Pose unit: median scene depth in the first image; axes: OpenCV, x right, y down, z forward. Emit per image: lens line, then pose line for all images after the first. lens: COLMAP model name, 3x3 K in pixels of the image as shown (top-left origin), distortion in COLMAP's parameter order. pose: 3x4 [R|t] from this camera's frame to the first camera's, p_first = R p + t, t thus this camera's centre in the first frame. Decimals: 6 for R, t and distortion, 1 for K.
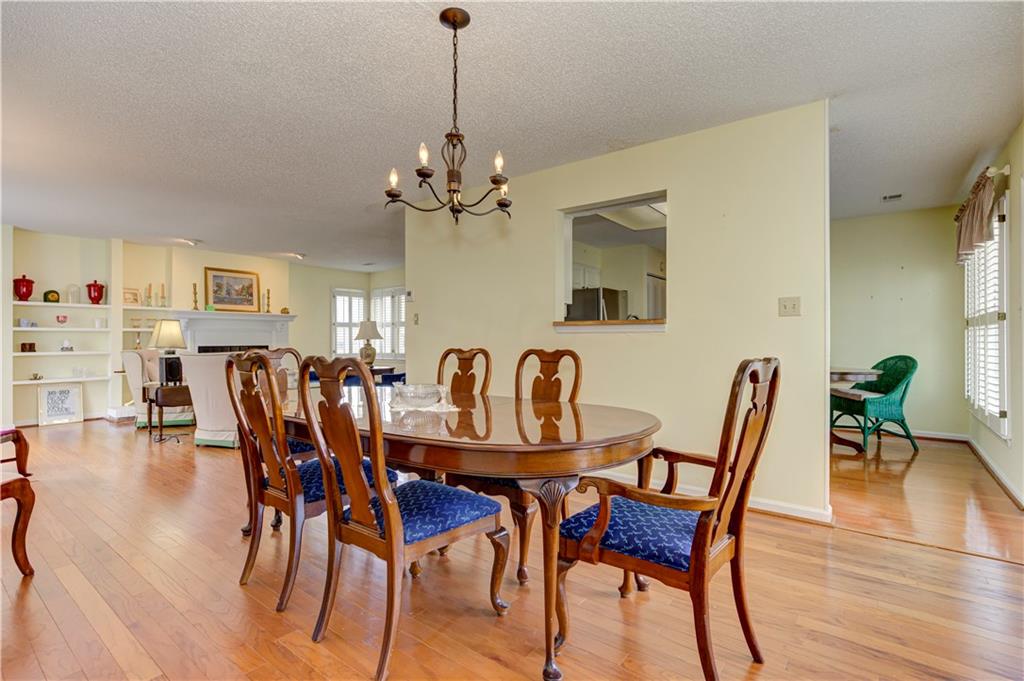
lens RADIAL K [[468.1, 0, 540.0], [0, 468.1, 338.8], [0, 0, 1]] dist [0.000840, 0.000195]
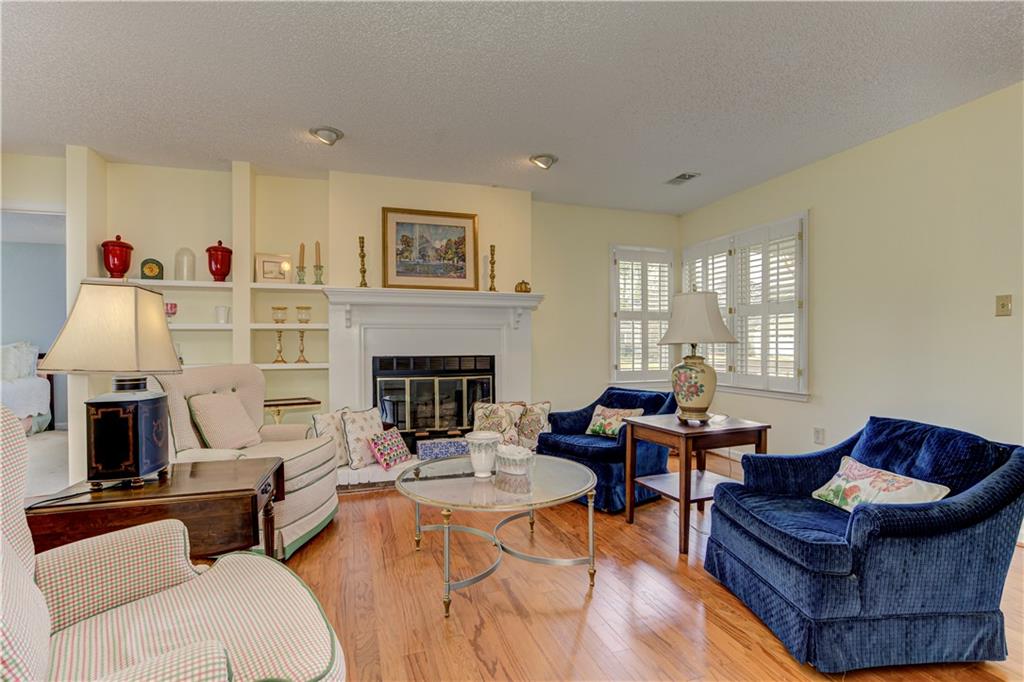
lens RADIAL K [[503.7, 0, 552.1], [0, 503.7, 350.7], [0, 0, 1]] dist [-0.042272, 0.028550]
pose [[0.835795, -0.000282, -0.549042, -0.235641], [0.005120, 0.999960, 0.007281, 0.006074], [0.549018, -0.008897, 0.835763, 0.608741]]
